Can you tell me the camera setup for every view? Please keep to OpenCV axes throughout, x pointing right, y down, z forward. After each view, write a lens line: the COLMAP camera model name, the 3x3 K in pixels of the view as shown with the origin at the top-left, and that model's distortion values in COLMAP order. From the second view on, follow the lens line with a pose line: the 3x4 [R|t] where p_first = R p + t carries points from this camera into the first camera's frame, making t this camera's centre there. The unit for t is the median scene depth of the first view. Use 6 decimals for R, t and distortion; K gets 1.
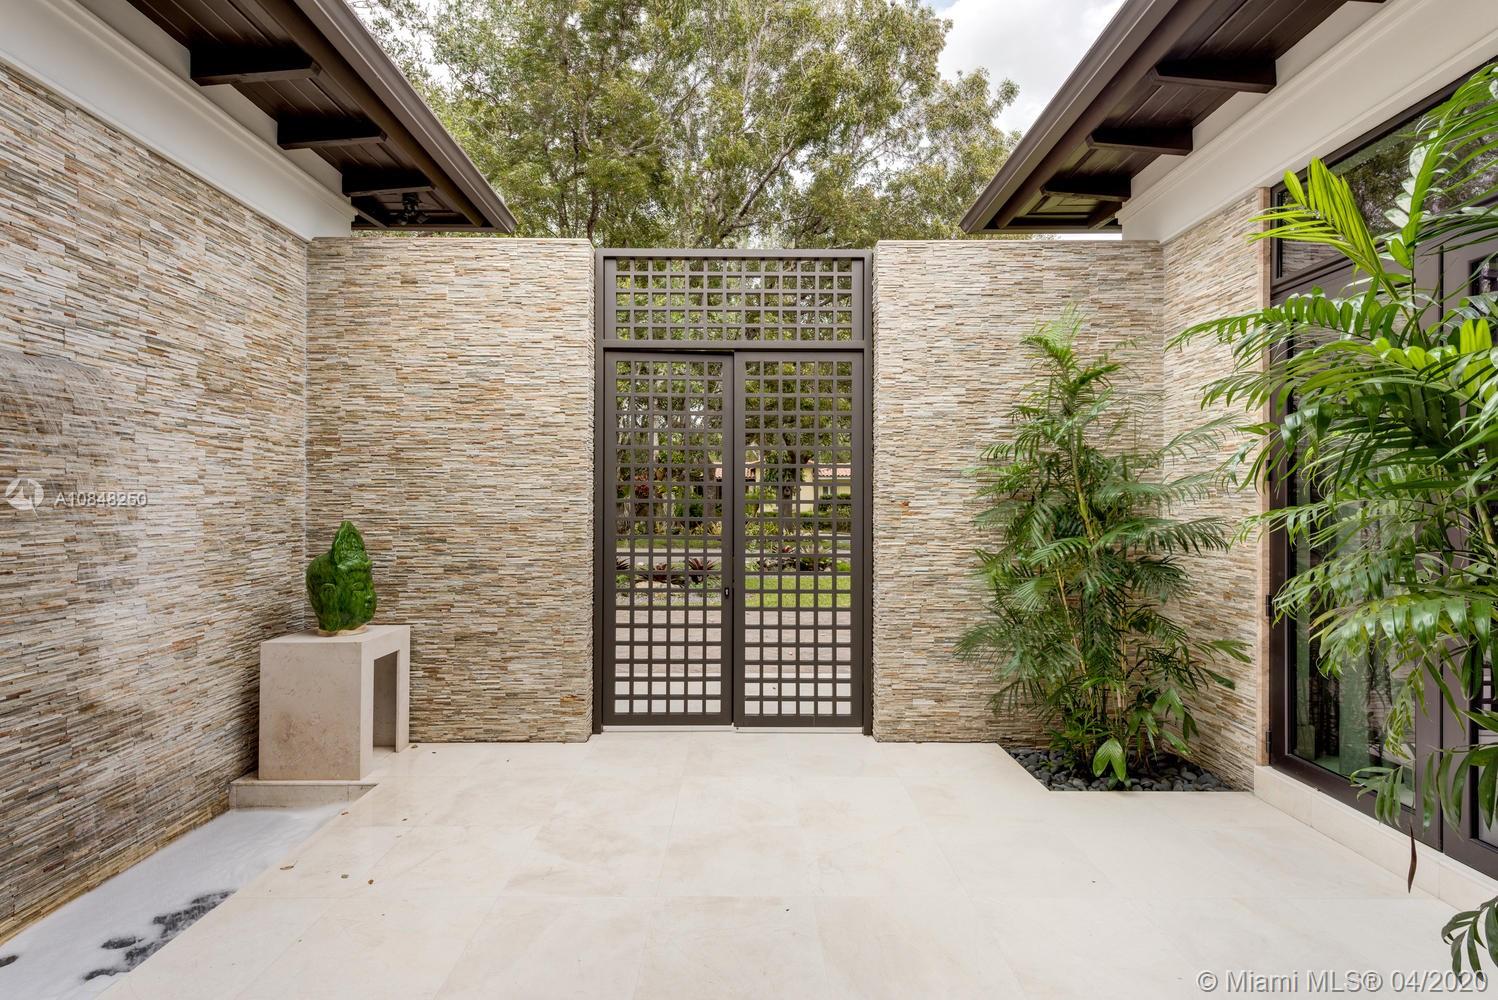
lens RADIAL K [[674.3, 0, 755.7], [0, 674.3, 500.8], [0, 0, 1]] dist [0.002967, -0.000179]
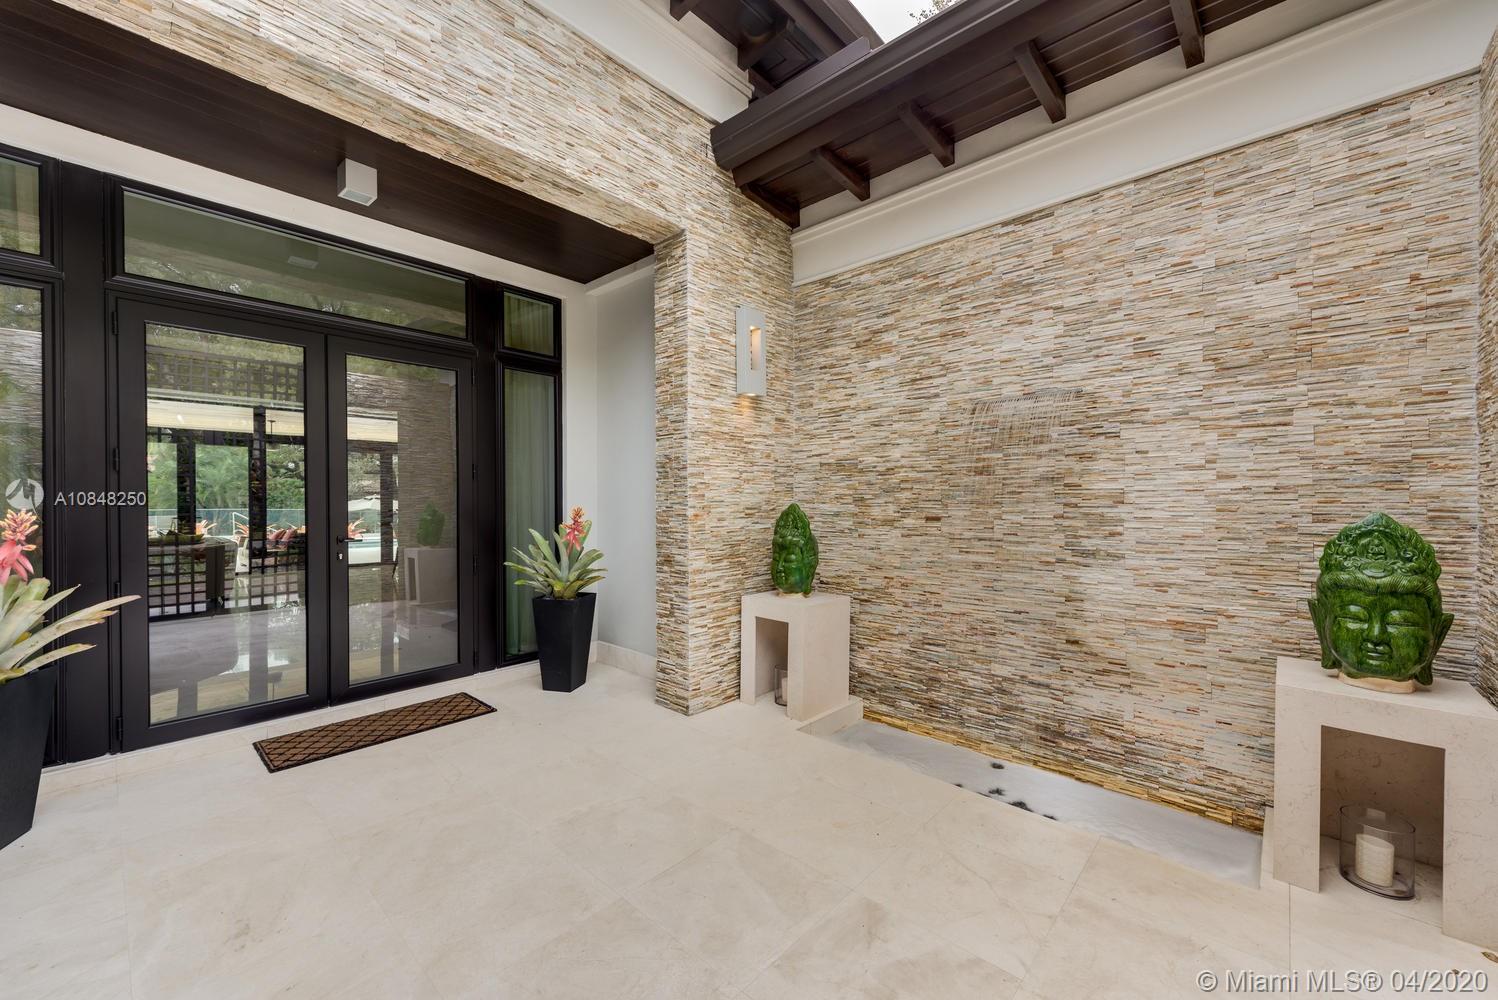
lens RADIAL K [[674.3, 0, 755.7], [0, 674.3, 500.8], [0, 0, 1]] dist [0.002967, -0.000179]
pose [[-0.717362, 0.005160, -0.696682, 0.335423], [0.007587, 0.999971, -0.000406, 0.016907], [0.696659, -0.005577, -0.717380, 1.273612]]
